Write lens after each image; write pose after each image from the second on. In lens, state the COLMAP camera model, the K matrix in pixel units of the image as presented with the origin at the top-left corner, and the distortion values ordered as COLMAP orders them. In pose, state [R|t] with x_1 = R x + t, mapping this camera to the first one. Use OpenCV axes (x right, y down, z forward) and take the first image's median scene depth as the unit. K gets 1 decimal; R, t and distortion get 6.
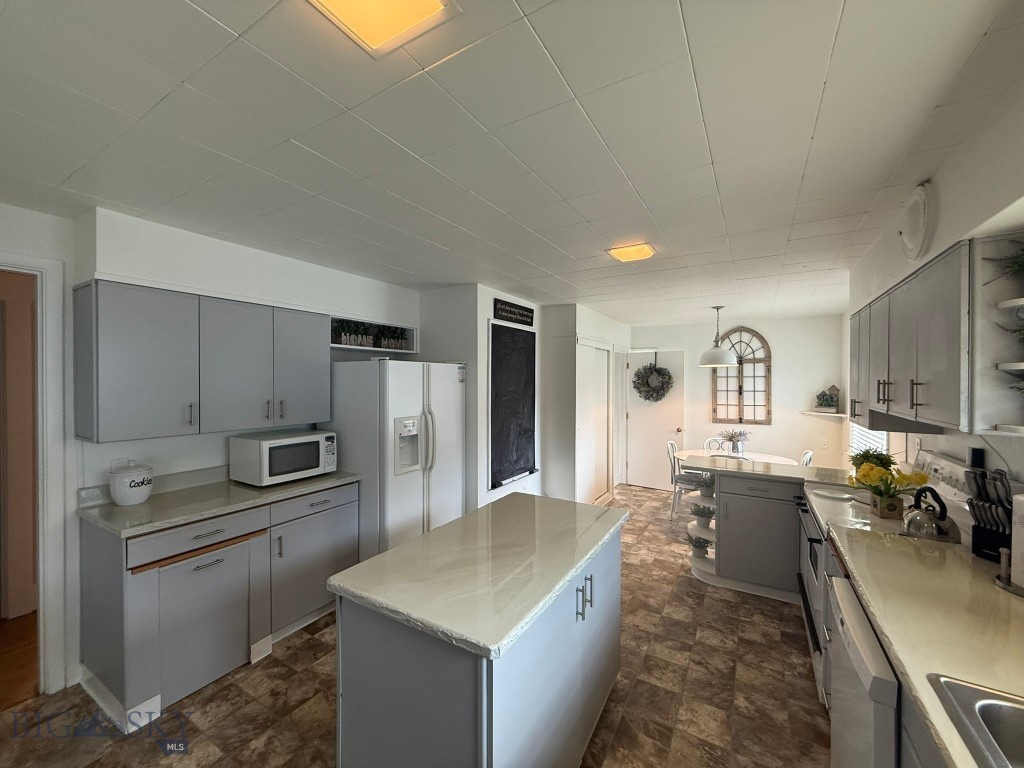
lens RADIAL K [[407.7, 0, 512.2], [0, 407.7, 383.1], [0, 0, 1]] dist [0.003147, -0.000148]
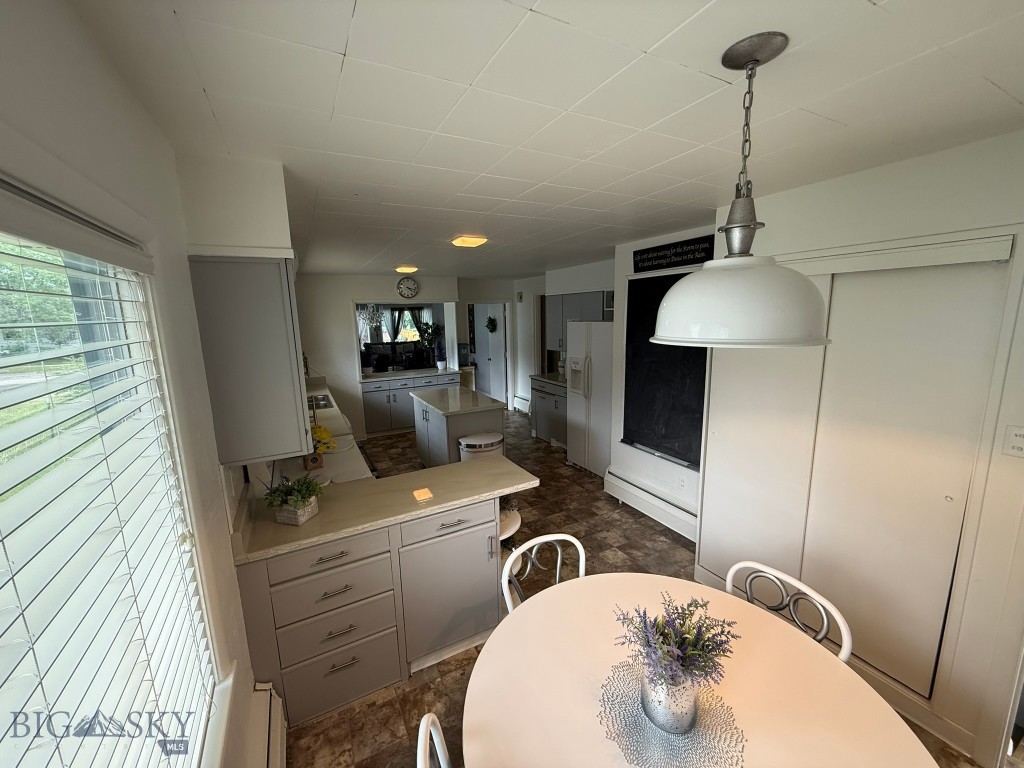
lens RADIAL K [[407.7, 0, 514.1], [0, 407.7, 384.7], [0, 0, 1]] dist [0.003147, -0.000148]
pose [[-0.514150, 0.157528, -0.843110, 0.940745], [0.015675, 0.984551, 0.174395, -0.072825], [0.857557, 0.076449, -0.508676, 1.257110]]
